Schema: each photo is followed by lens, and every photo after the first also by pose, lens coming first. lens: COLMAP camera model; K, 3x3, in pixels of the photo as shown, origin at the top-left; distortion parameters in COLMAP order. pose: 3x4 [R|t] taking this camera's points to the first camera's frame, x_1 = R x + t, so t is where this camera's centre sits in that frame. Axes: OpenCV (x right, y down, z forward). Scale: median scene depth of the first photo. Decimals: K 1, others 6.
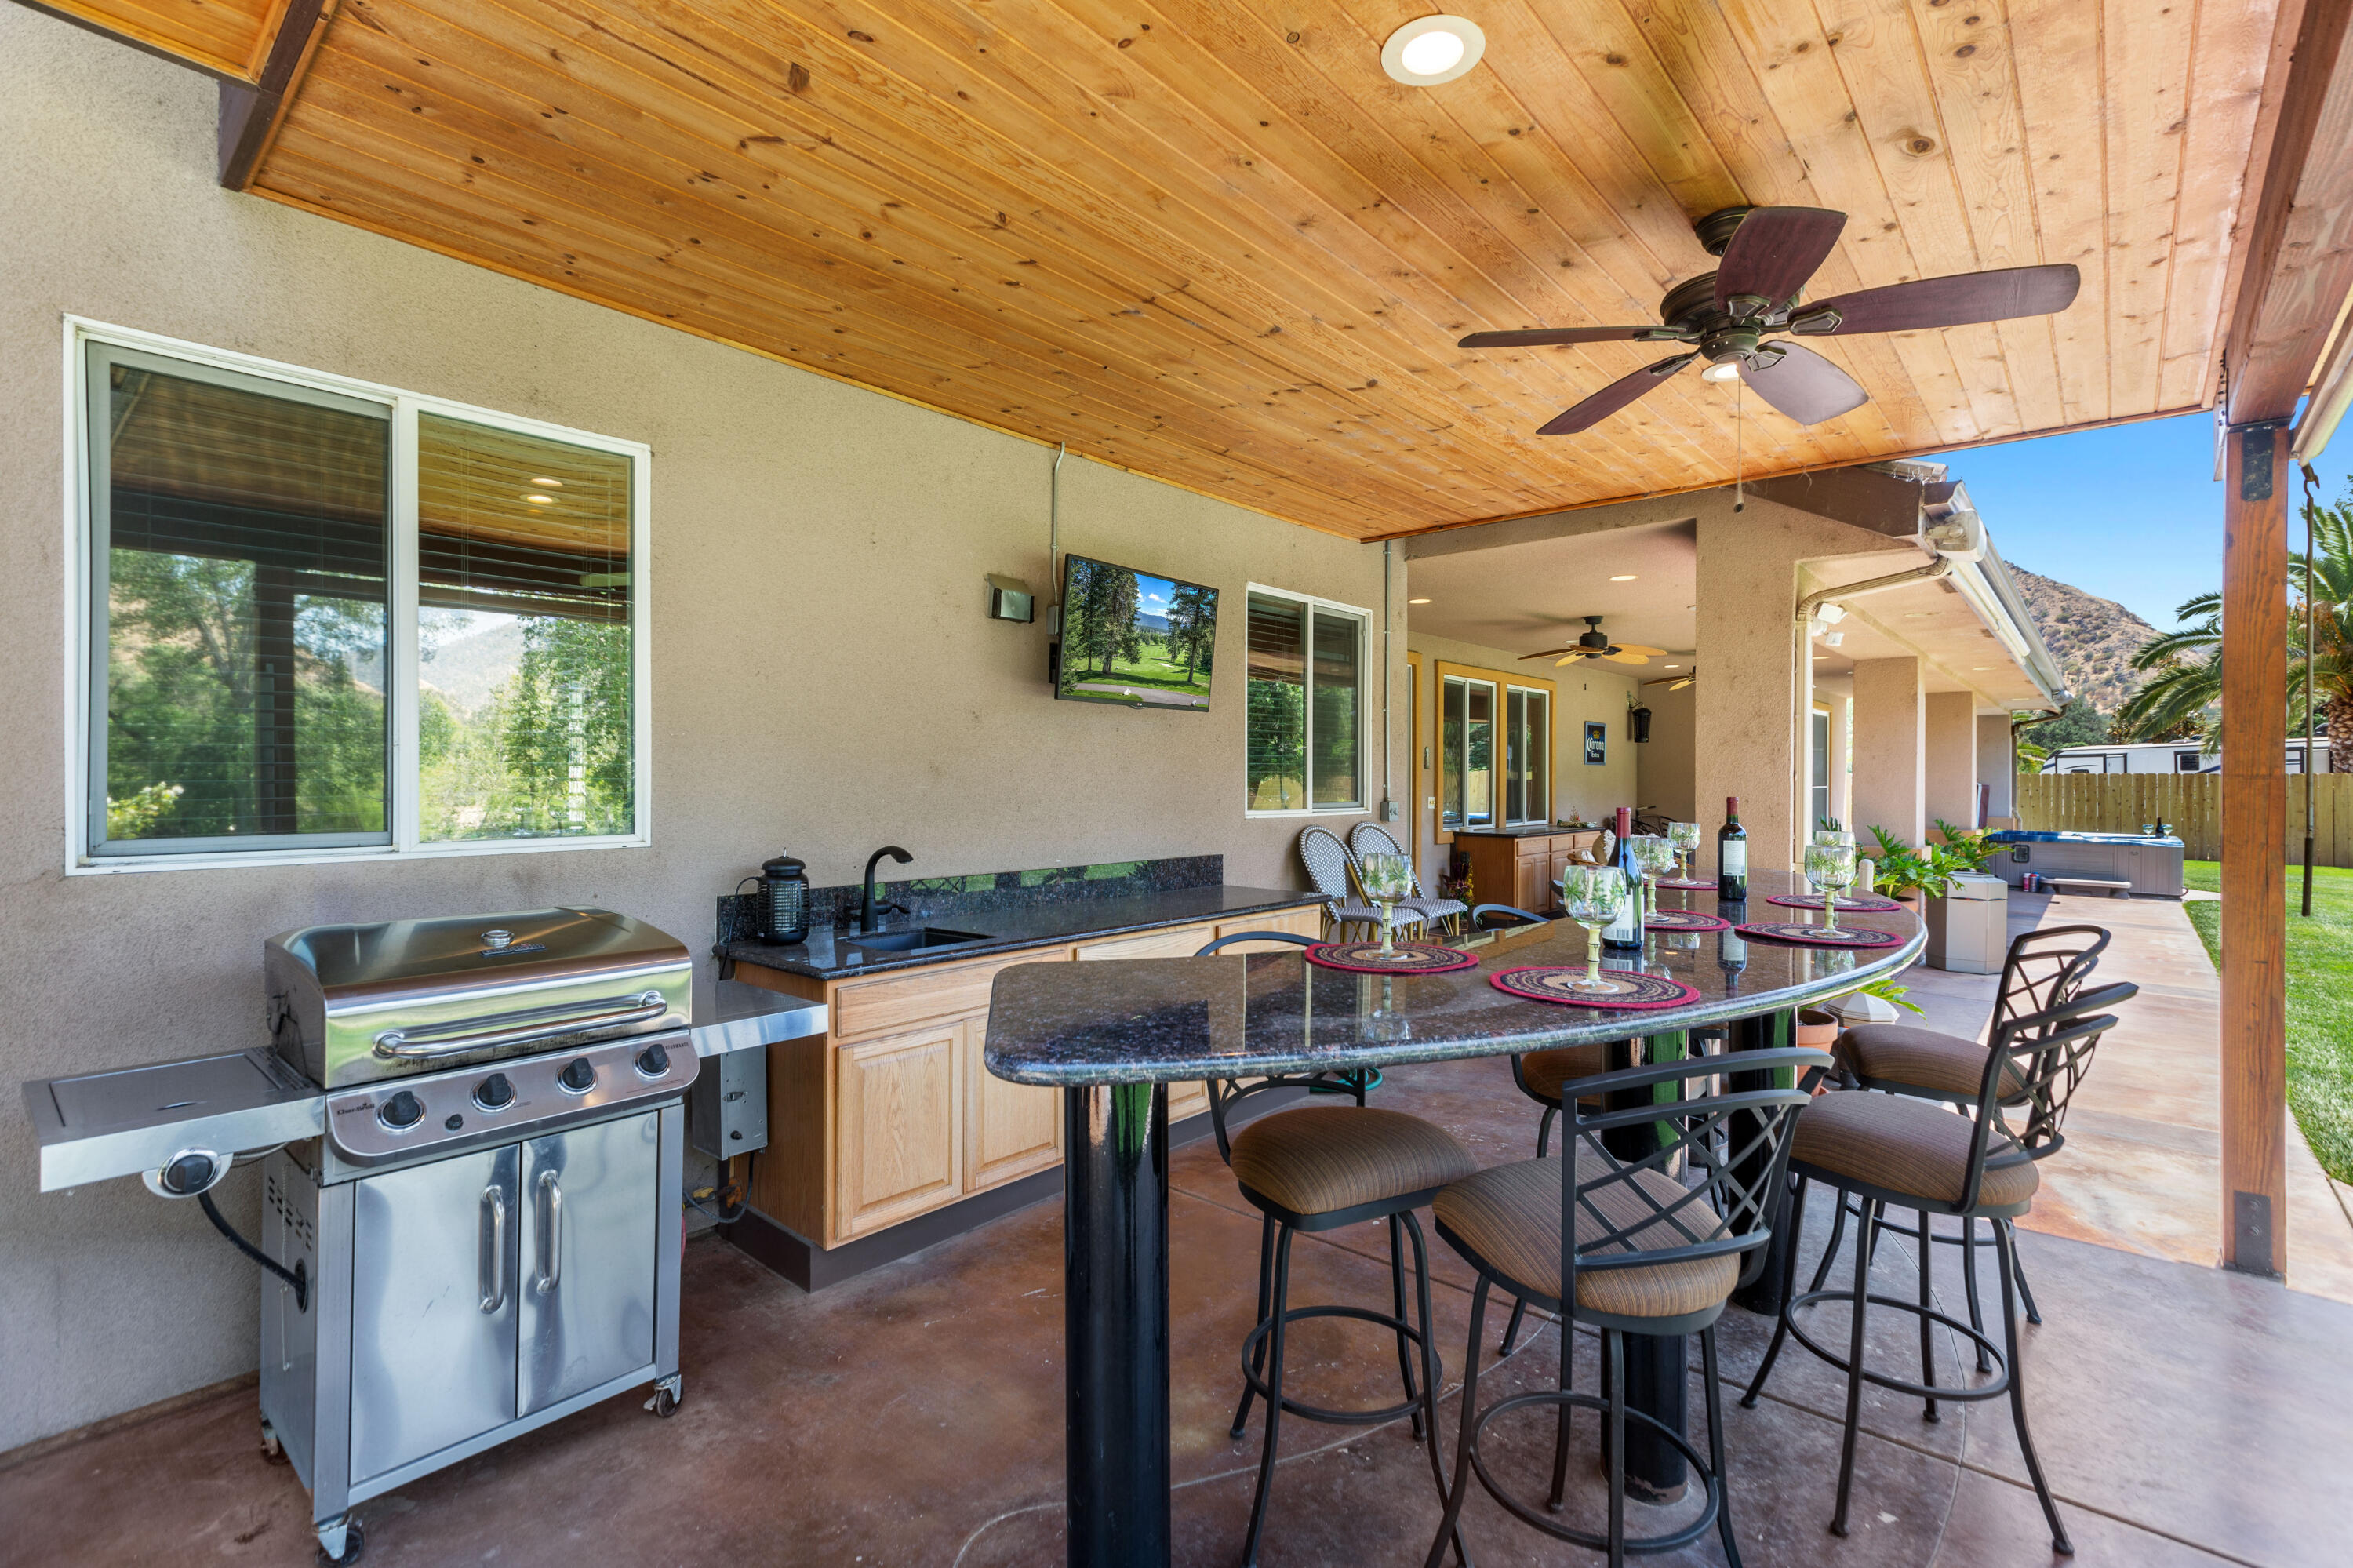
lens RADIAL K [[1080.5, 0, 1176.4], [0, 1080.5, 774.8], [0, 0, 1]] dist [0.008190, 0.000845]
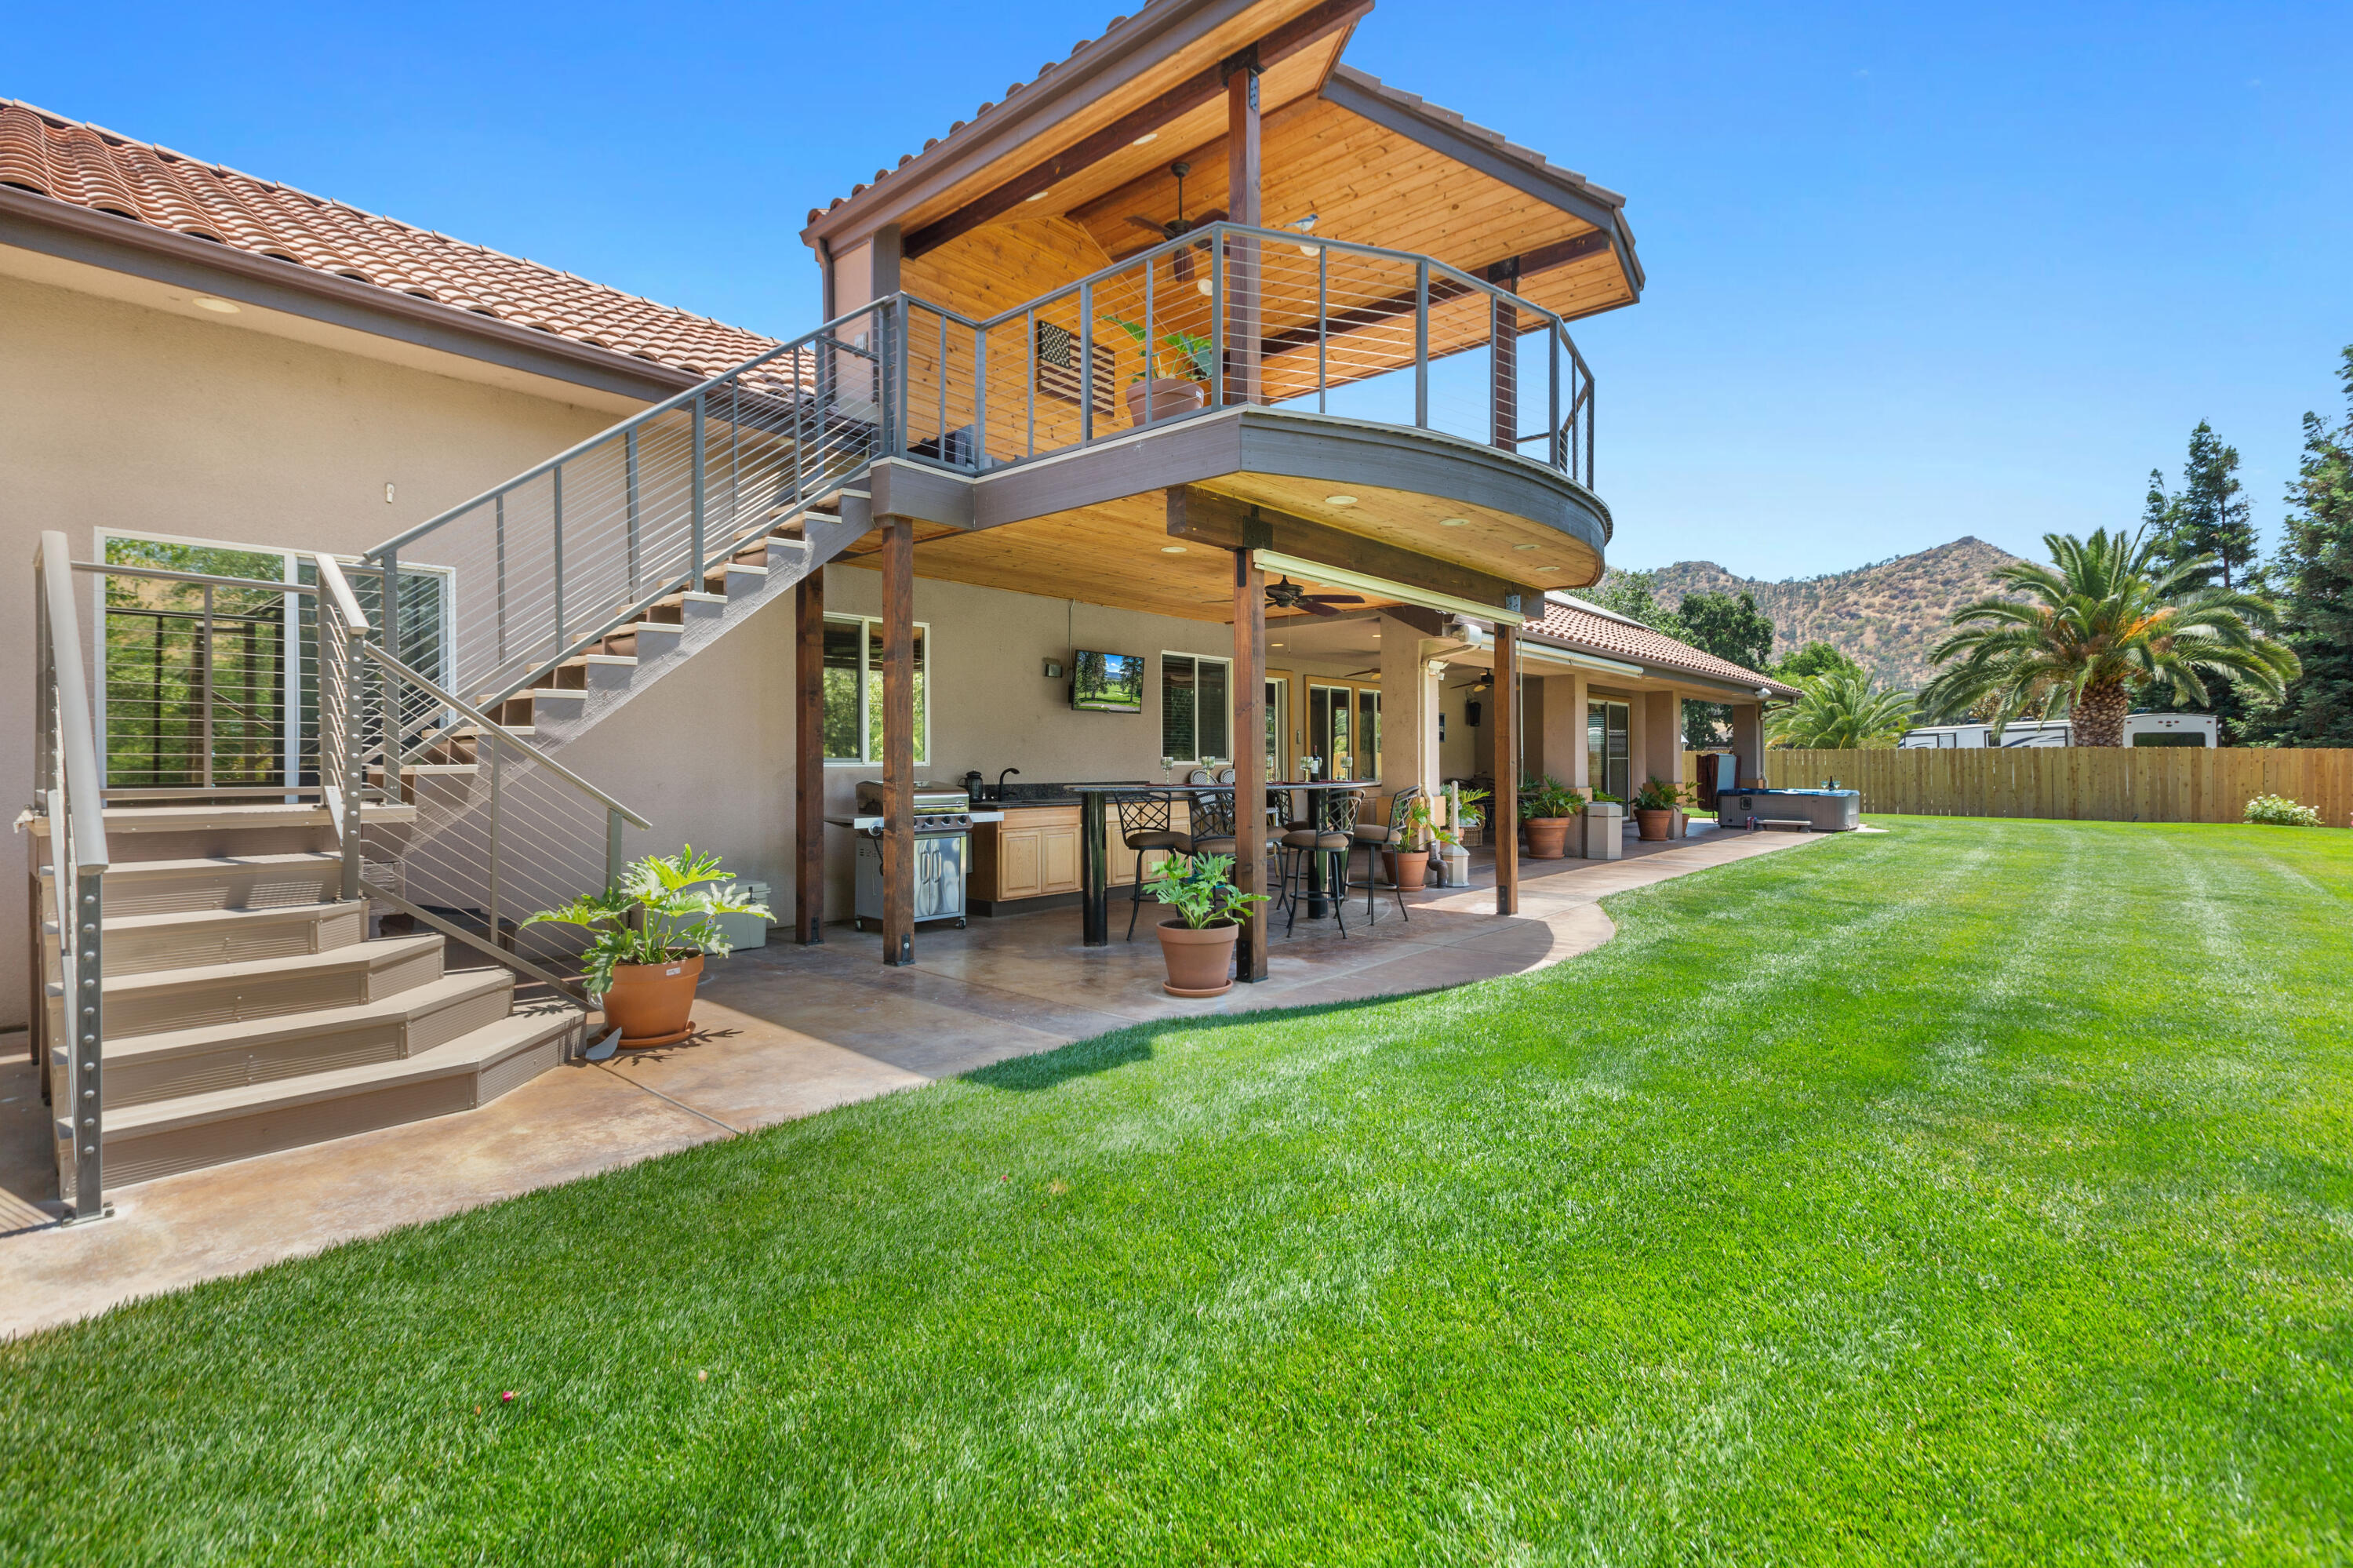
lens RADIAL K [[1080.5, 0, 1174.5], [0, 1080.5, 769.5], [0, 0, 1]] dist [0.008190, 0.000845]
pose [[0.999980, -0.005932, 0.002390, 0.100099], [0.005910, 0.999941, 0.009107, 0.036589], [-0.002444, -0.009093, 0.999956, -1.273343]]
